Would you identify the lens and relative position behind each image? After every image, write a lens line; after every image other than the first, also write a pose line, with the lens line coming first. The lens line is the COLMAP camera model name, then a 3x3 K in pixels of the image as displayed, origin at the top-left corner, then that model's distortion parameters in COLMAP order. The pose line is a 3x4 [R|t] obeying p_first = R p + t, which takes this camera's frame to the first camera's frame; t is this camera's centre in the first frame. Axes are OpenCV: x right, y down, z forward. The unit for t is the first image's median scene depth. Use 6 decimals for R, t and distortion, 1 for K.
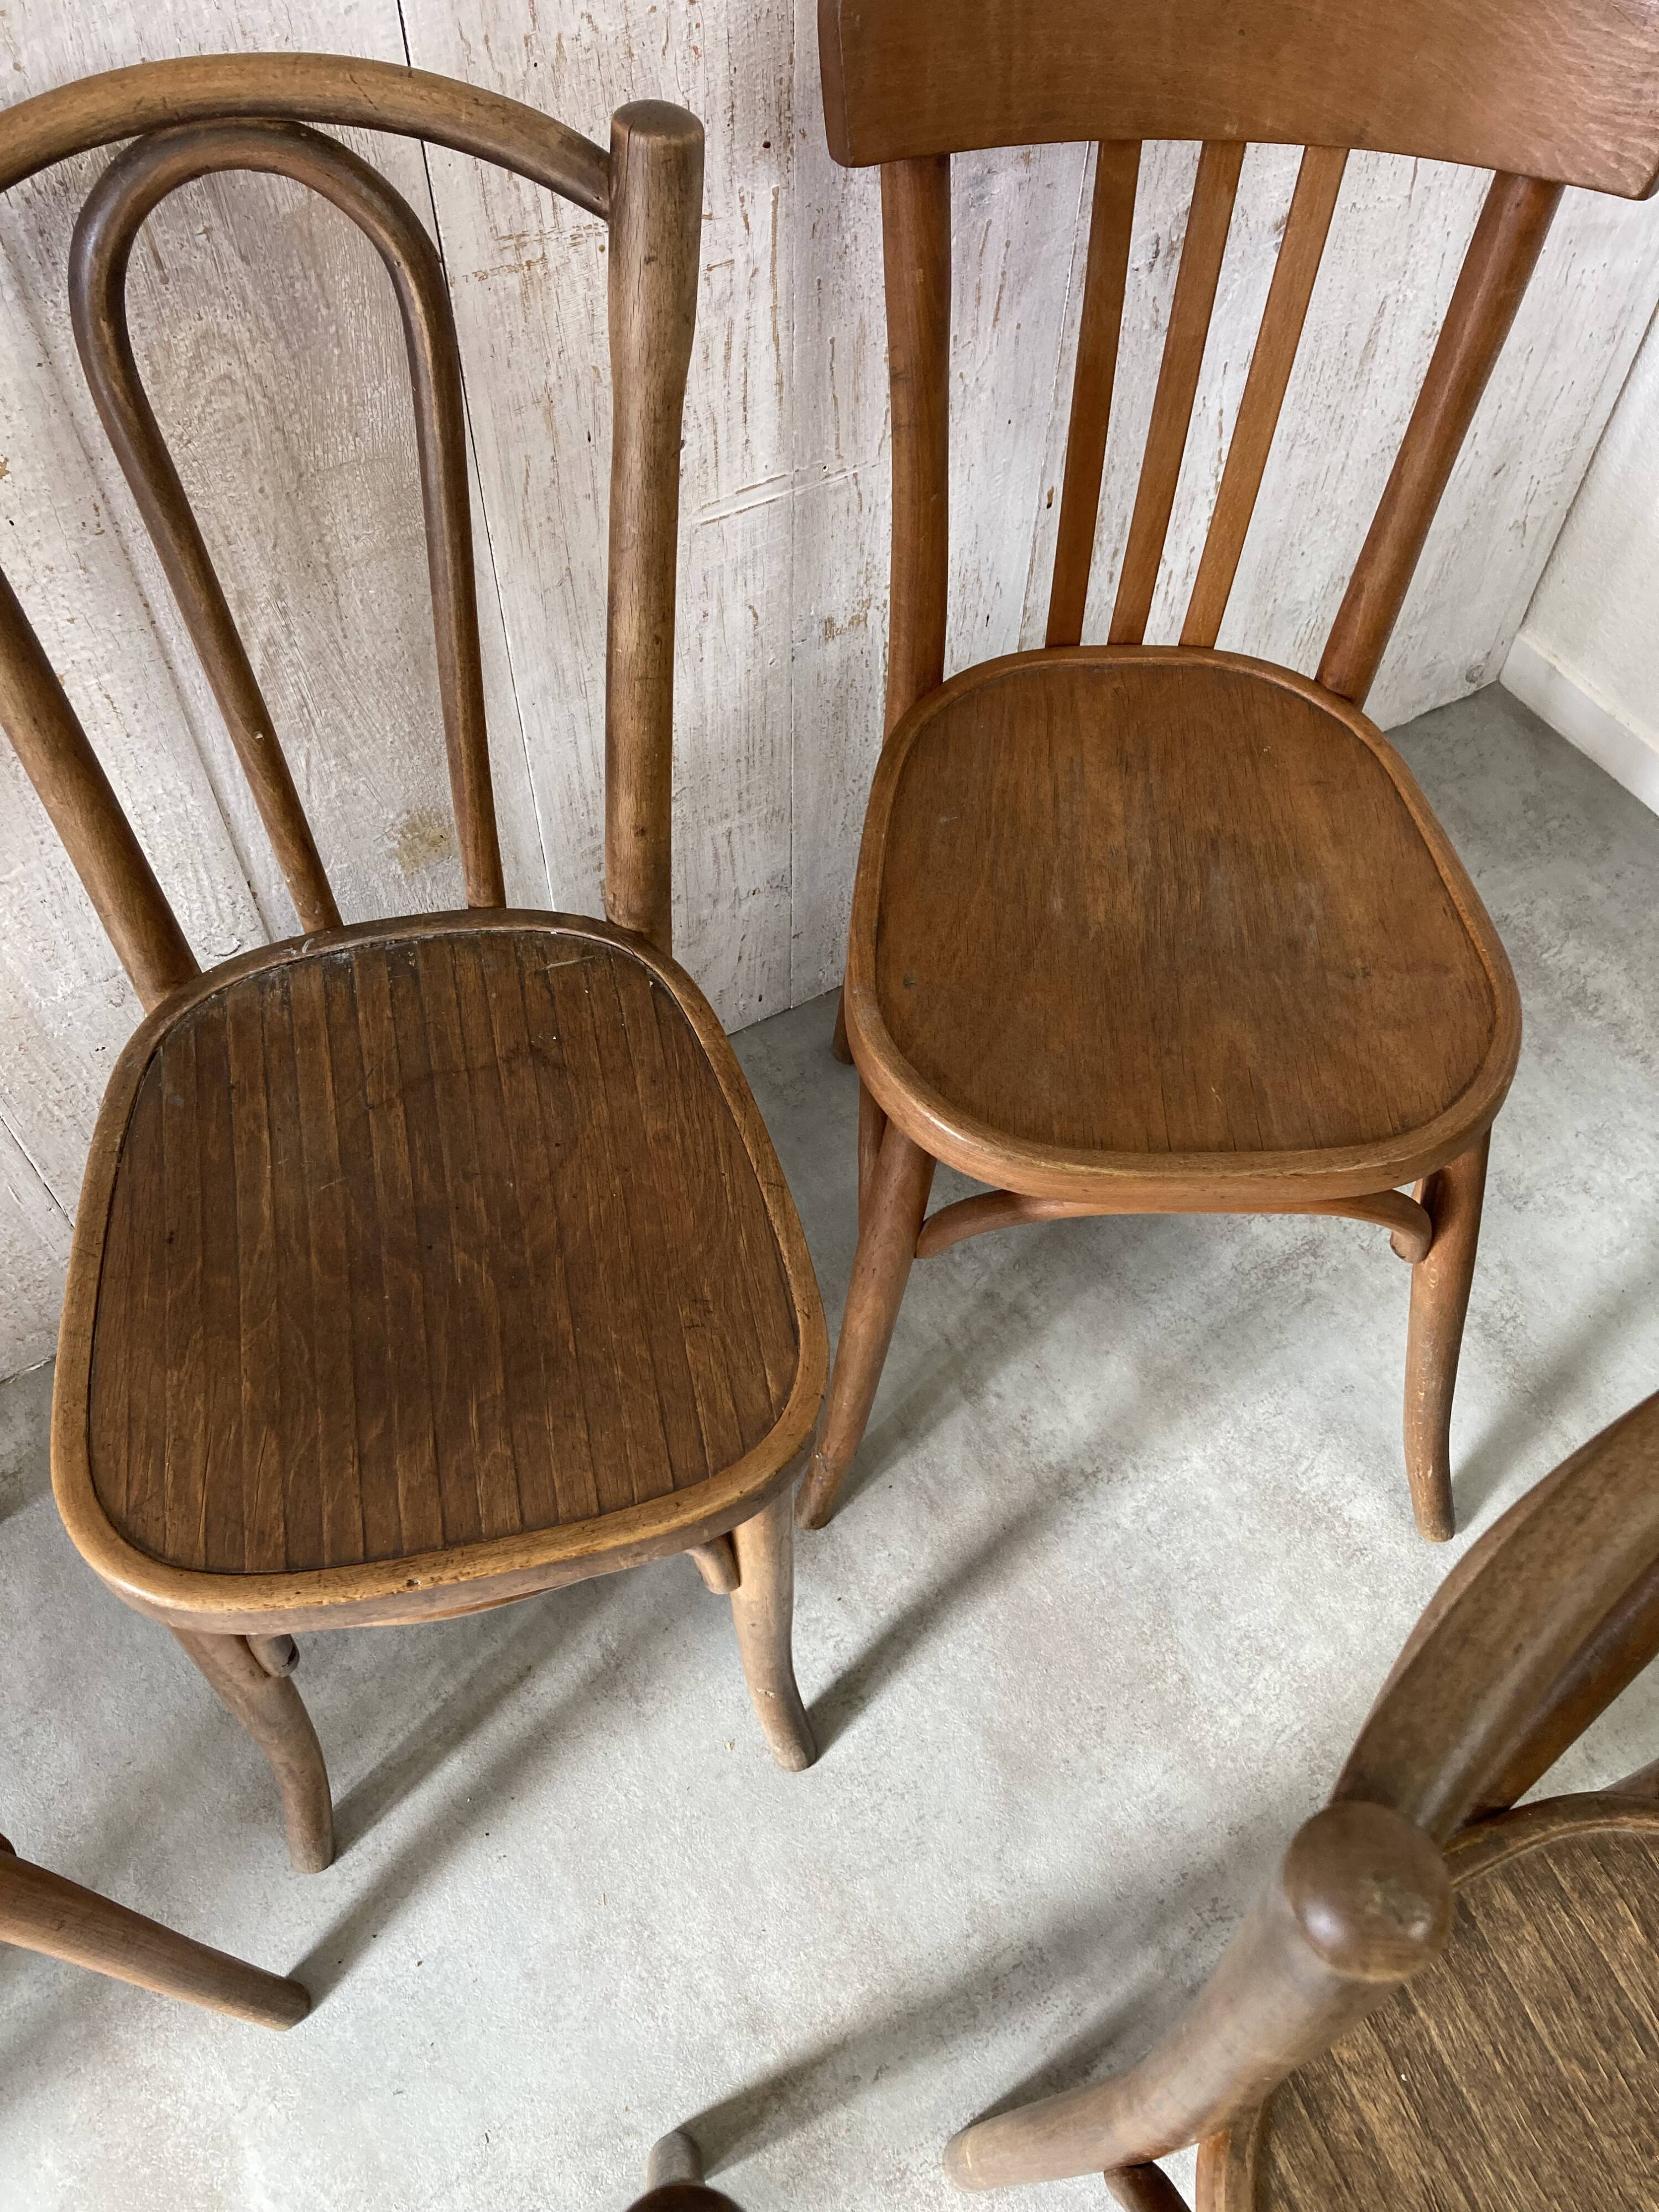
lens RADIAL K [[1811.5, 0, 852.9], [0, 1811.5, 1113.7], [0, 0, 1]] dist [0.015060, 0.004253]
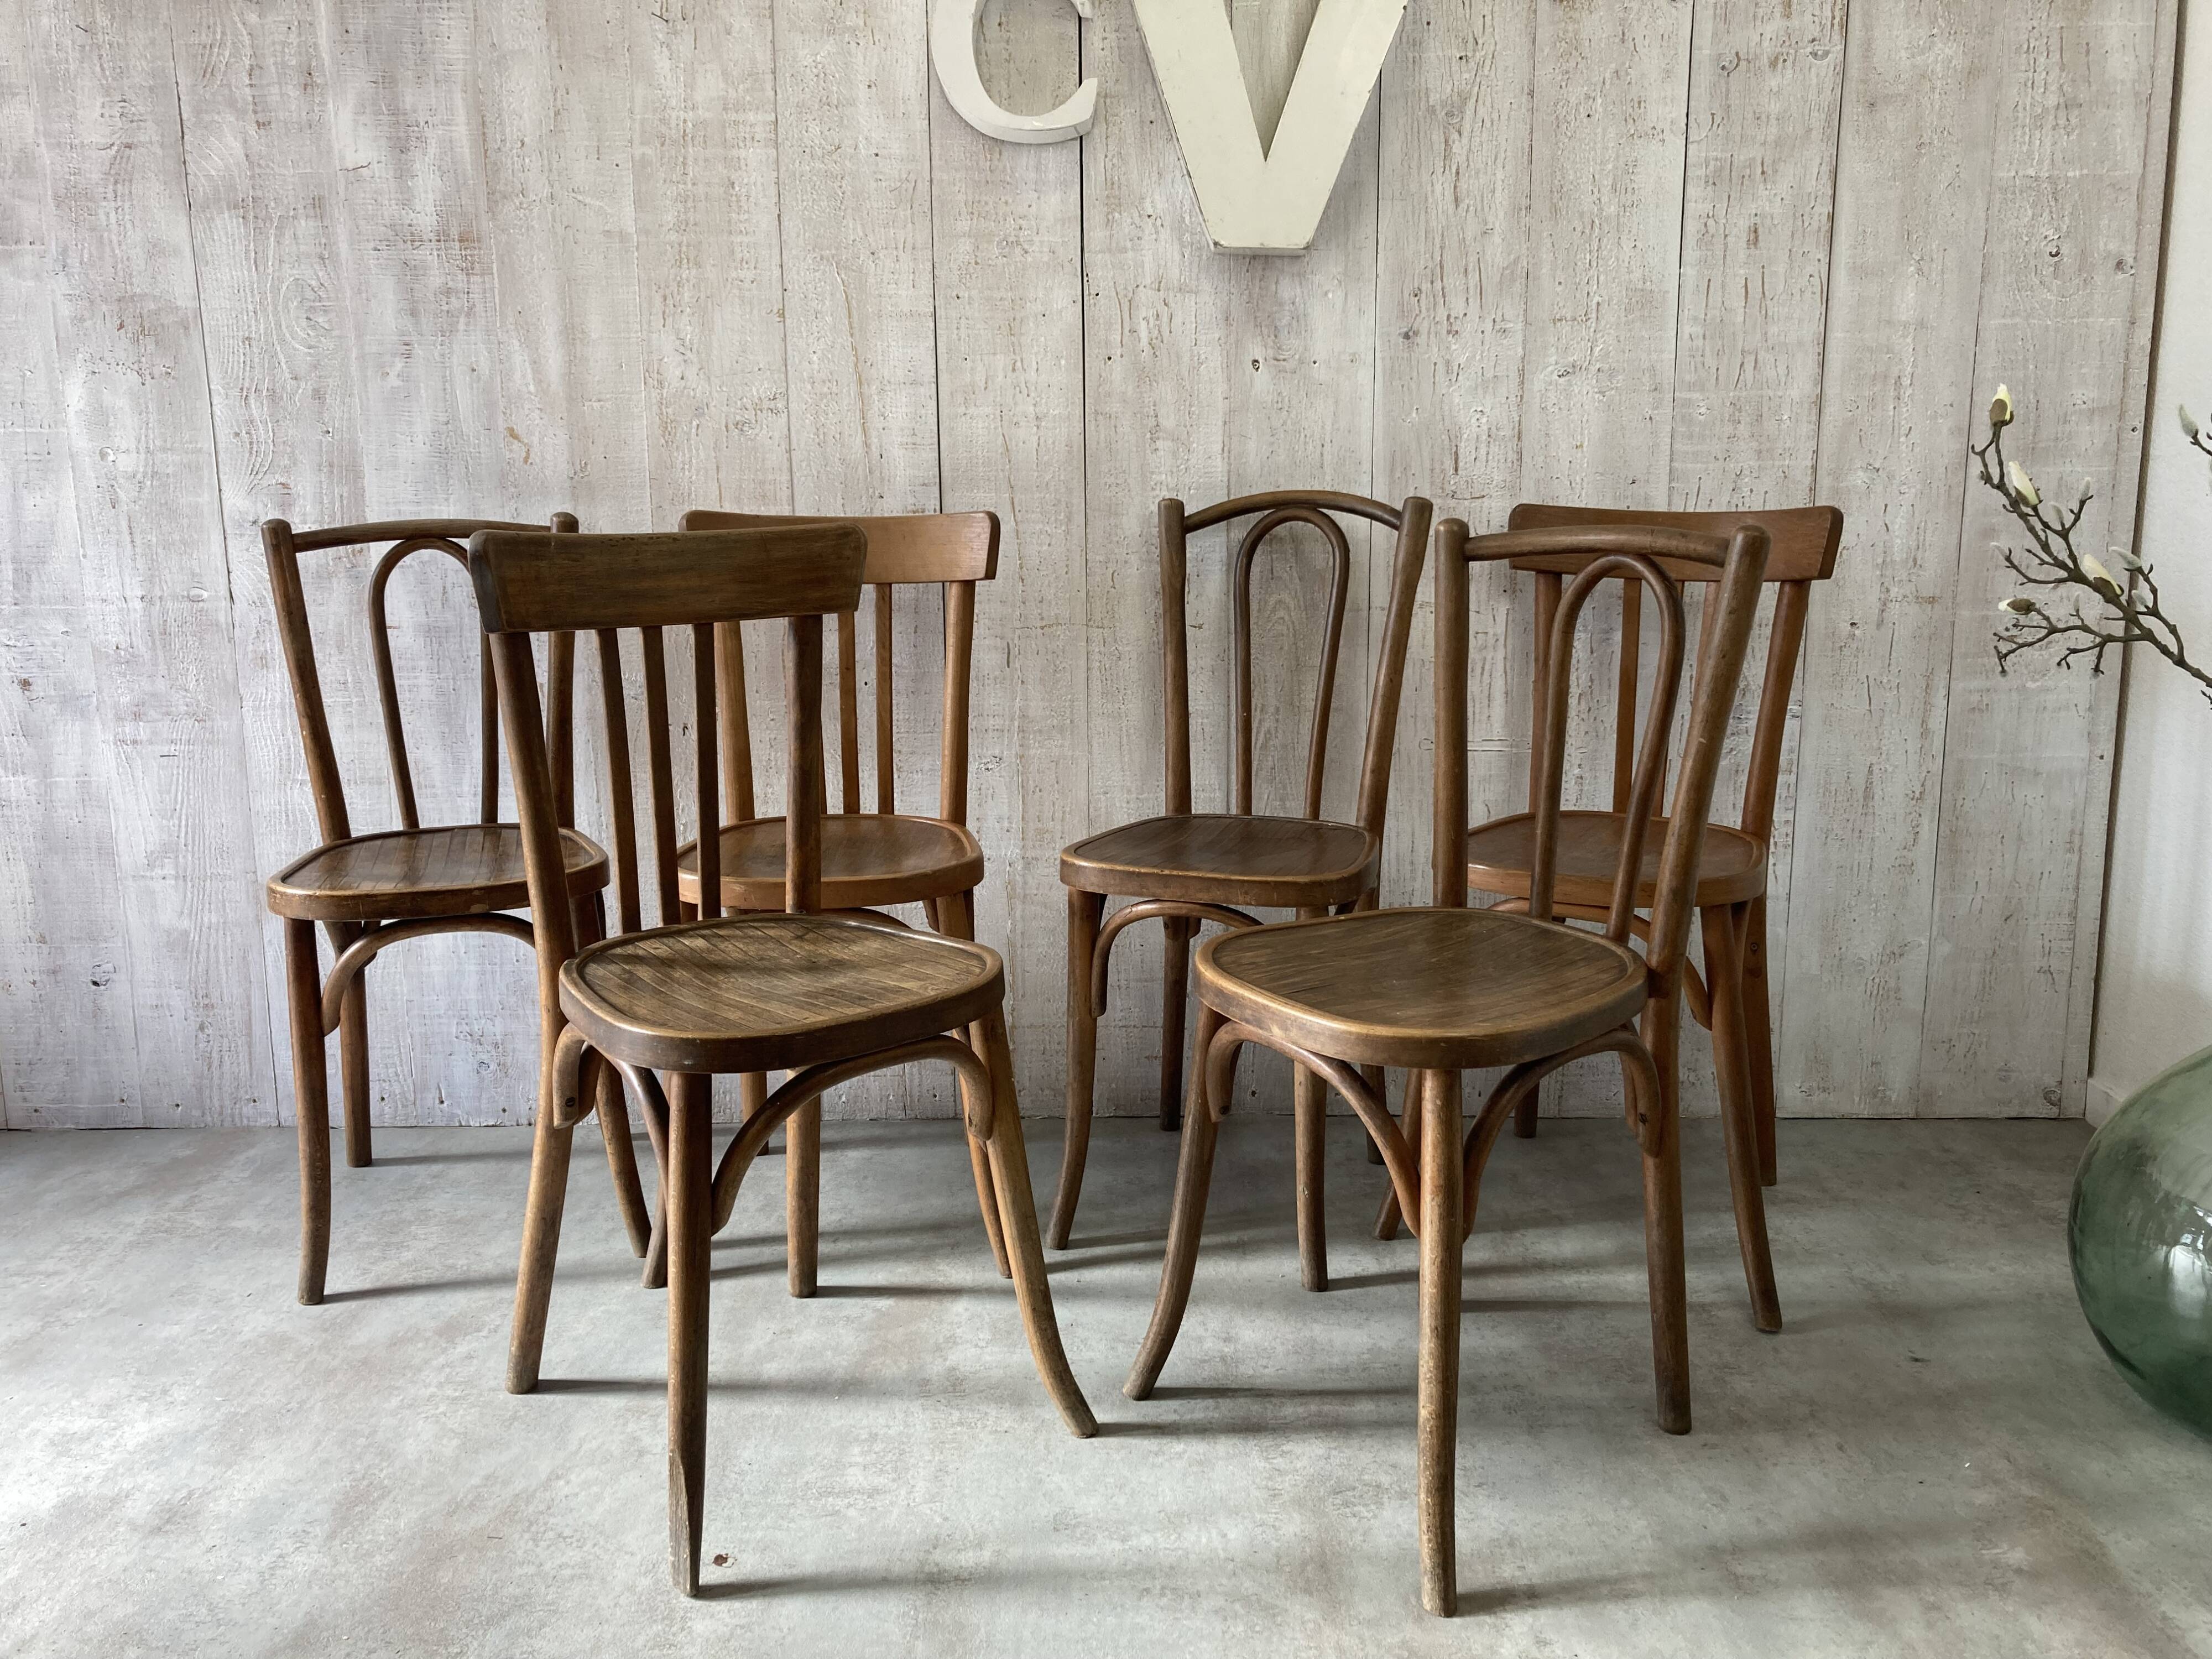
lens RADIAL K [[1811.5, 0, 1115.1], [0, 1811.5, 803.7], [0, 0, 1]] dist [0.015060, 0.004253]
pose [[0.842377, 0.058829, -0.535668, 0.835805], [-0.430210, 0.672037, -0.602731, 1.390928], [0.324531, 0.738177, 0.591417, -0.470967]]
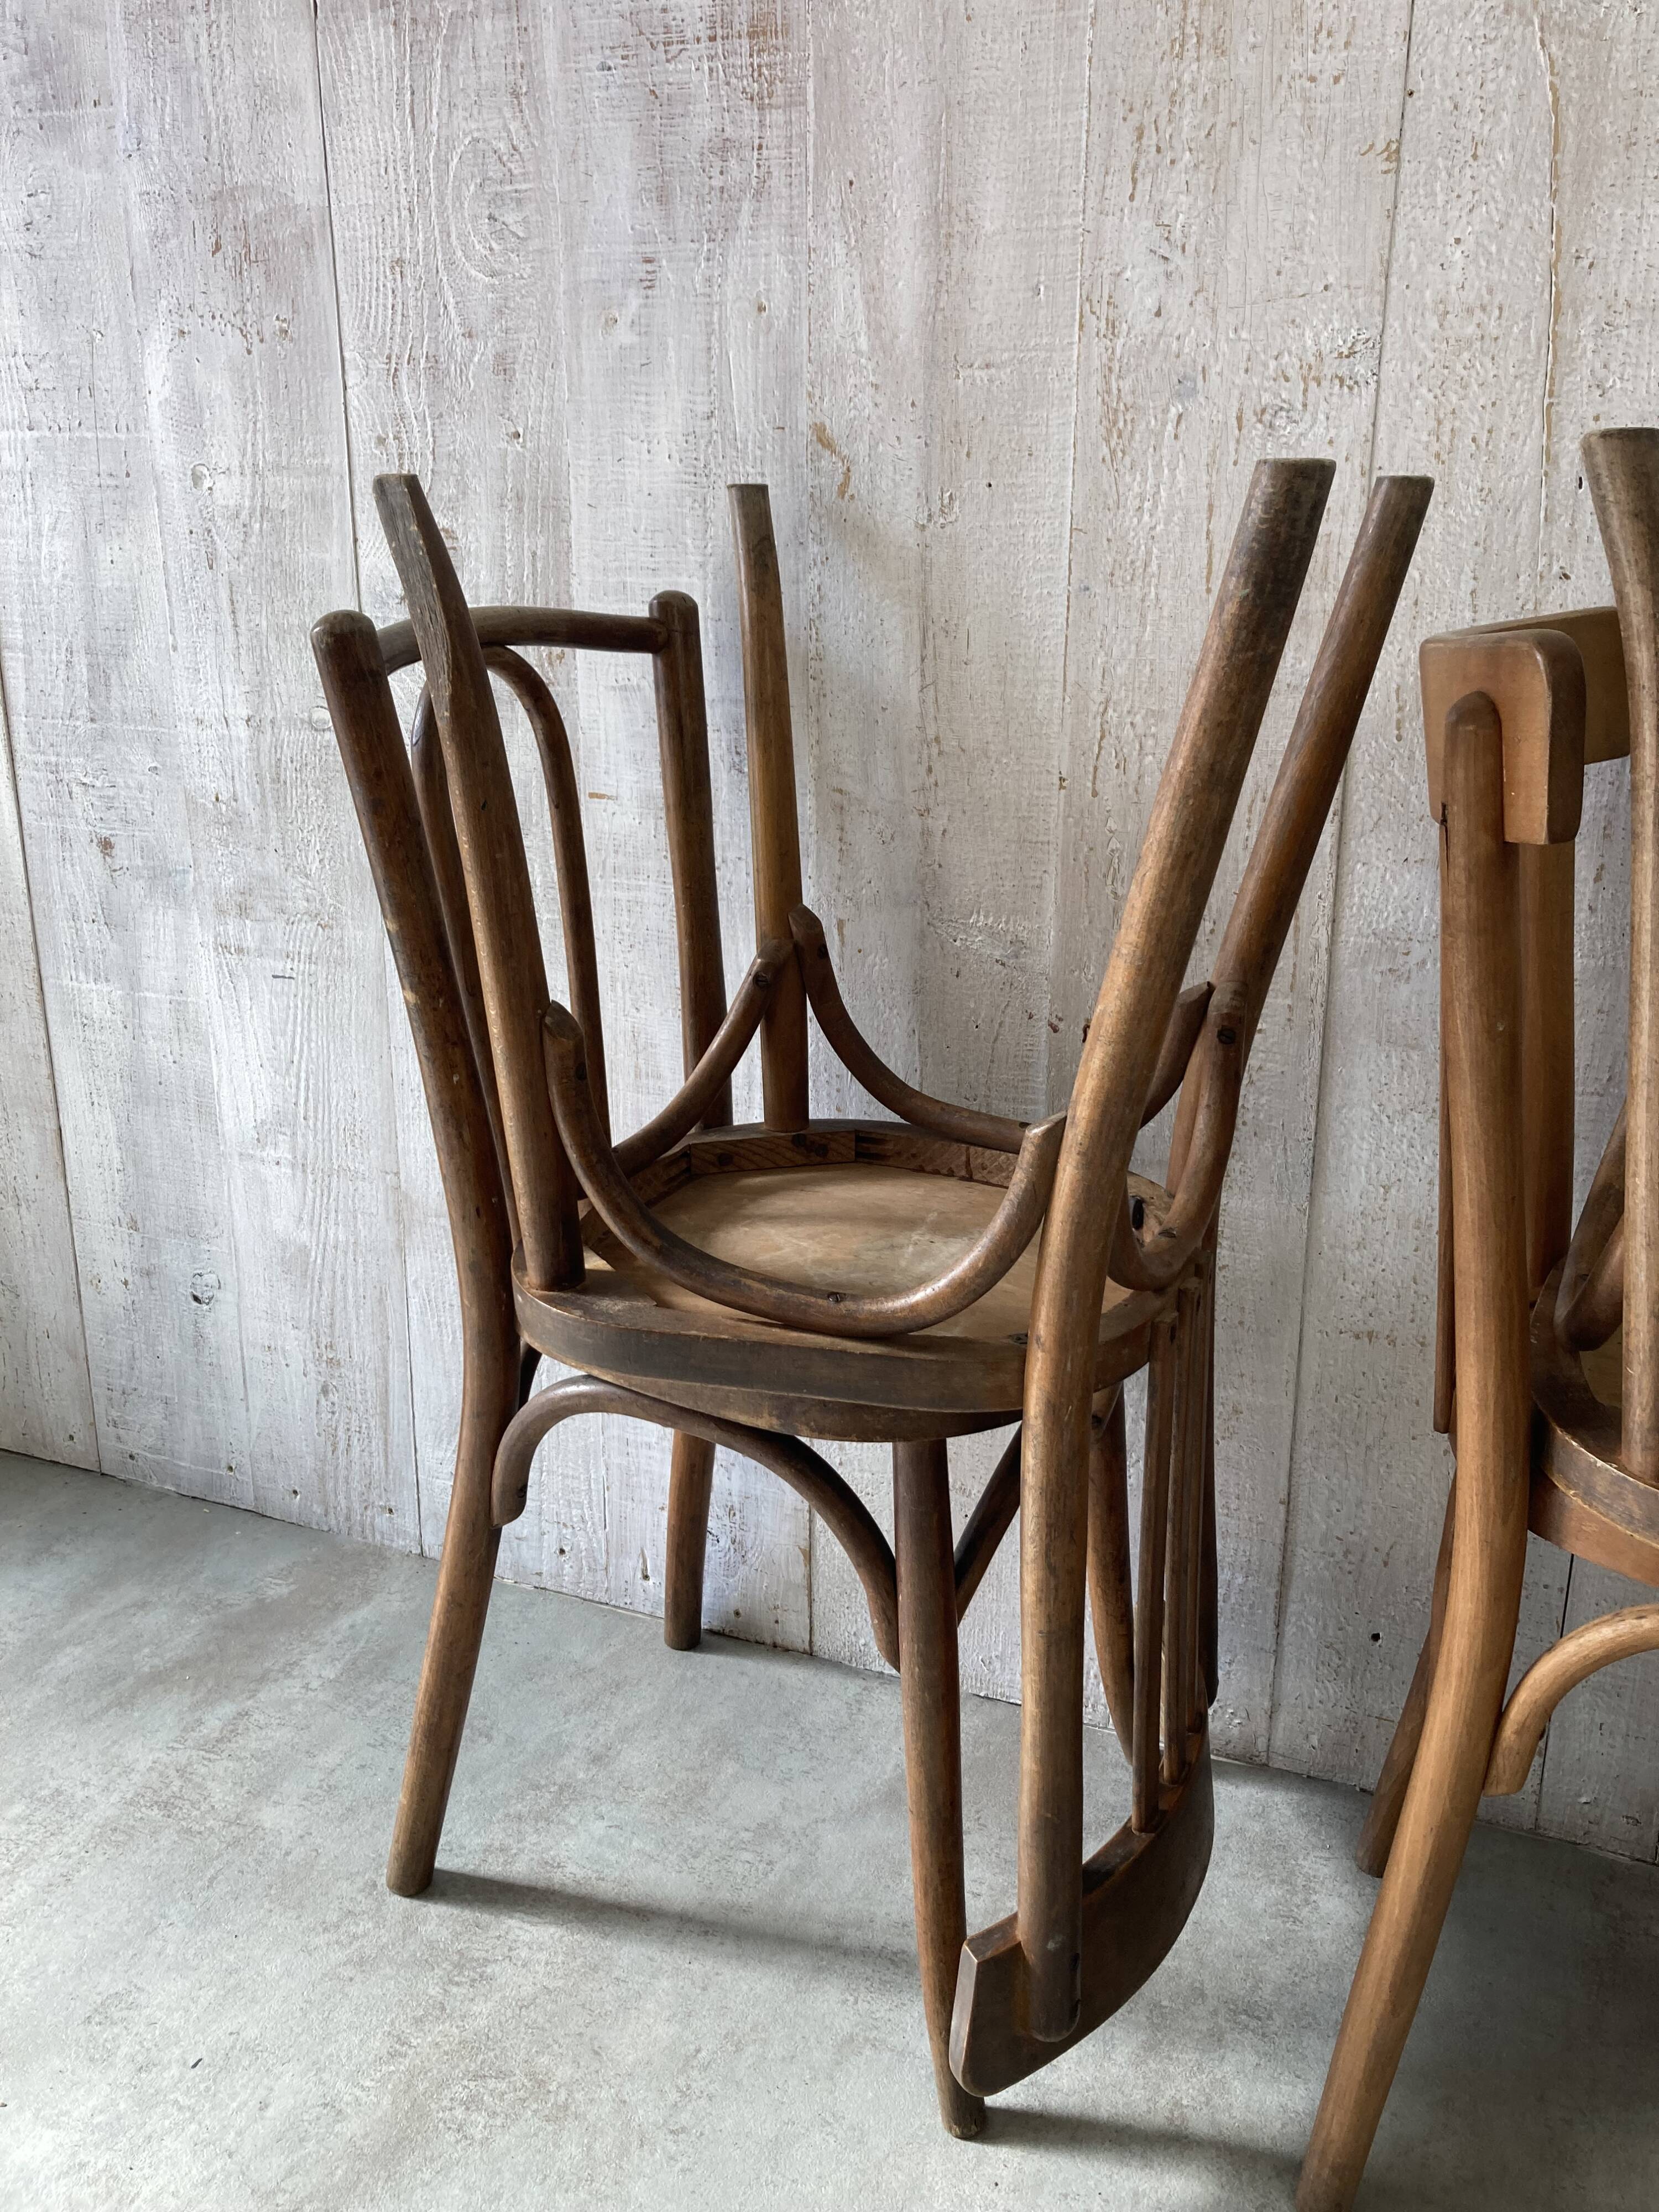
lens RADIAL K [[1811.5, 0, 852.6], [0, 1811.5, 1082.6], [0, 0, 1]] dist [0.015060, 0.004253]
pose [[0.578168, 0.210363, -0.788333, -0.069976], [-0.675802, 0.664848, -0.318226, 0.630090], [0.457179, 0.716745, 0.526558, 0.002655]]
